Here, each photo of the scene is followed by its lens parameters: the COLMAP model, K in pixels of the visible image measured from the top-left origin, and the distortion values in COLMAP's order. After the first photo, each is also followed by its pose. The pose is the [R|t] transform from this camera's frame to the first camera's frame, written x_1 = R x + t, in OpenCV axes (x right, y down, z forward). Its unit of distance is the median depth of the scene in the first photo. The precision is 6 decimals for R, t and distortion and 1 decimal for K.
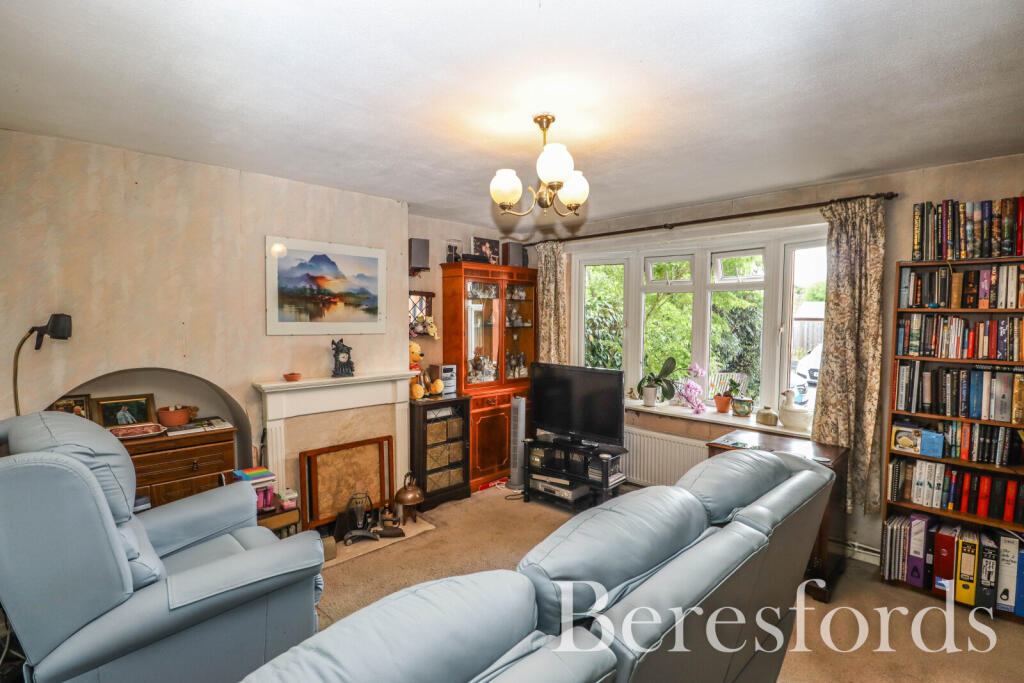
lens RADIAL K [[491.6, 0, 519.2], [0, 491.6, 339.7], [0, 0, 1]] dist [0.000045, -0.000421]
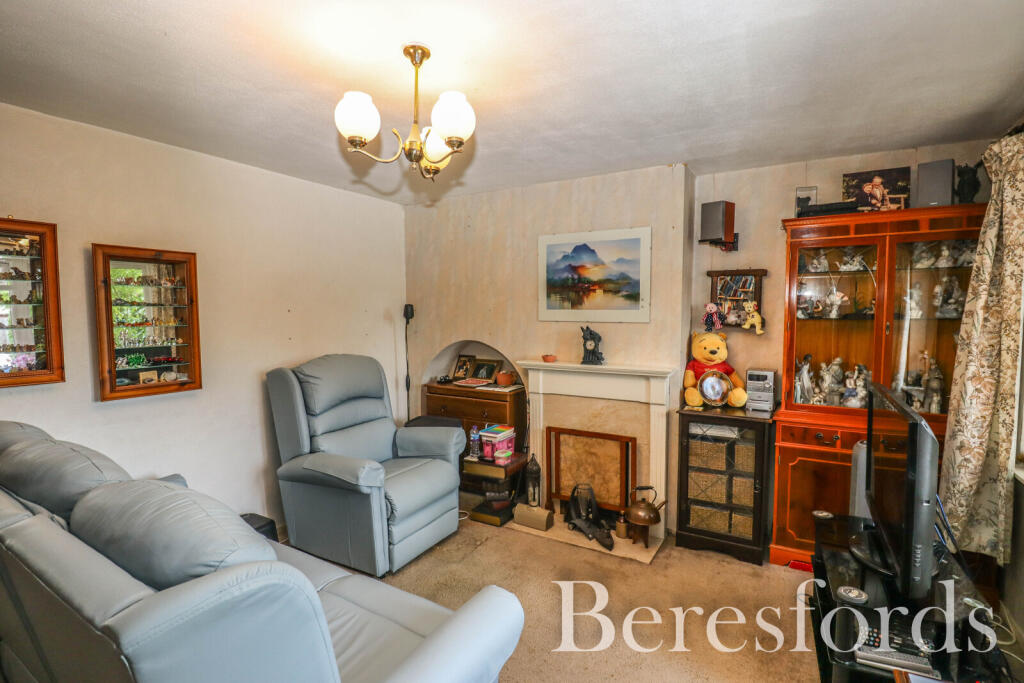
lens RADIAL K [[491.6, 0, 519.2], [0, 491.6, 339.7], [0, 0, 1]] dist [0.000045, -0.000421]
pose [[0.252936, 0.050266, -0.966176, 0.553115], [-0.042463, 0.998264, 0.040818, -0.008965], [0.966551, 0.030703, 0.254632, 0.592129]]
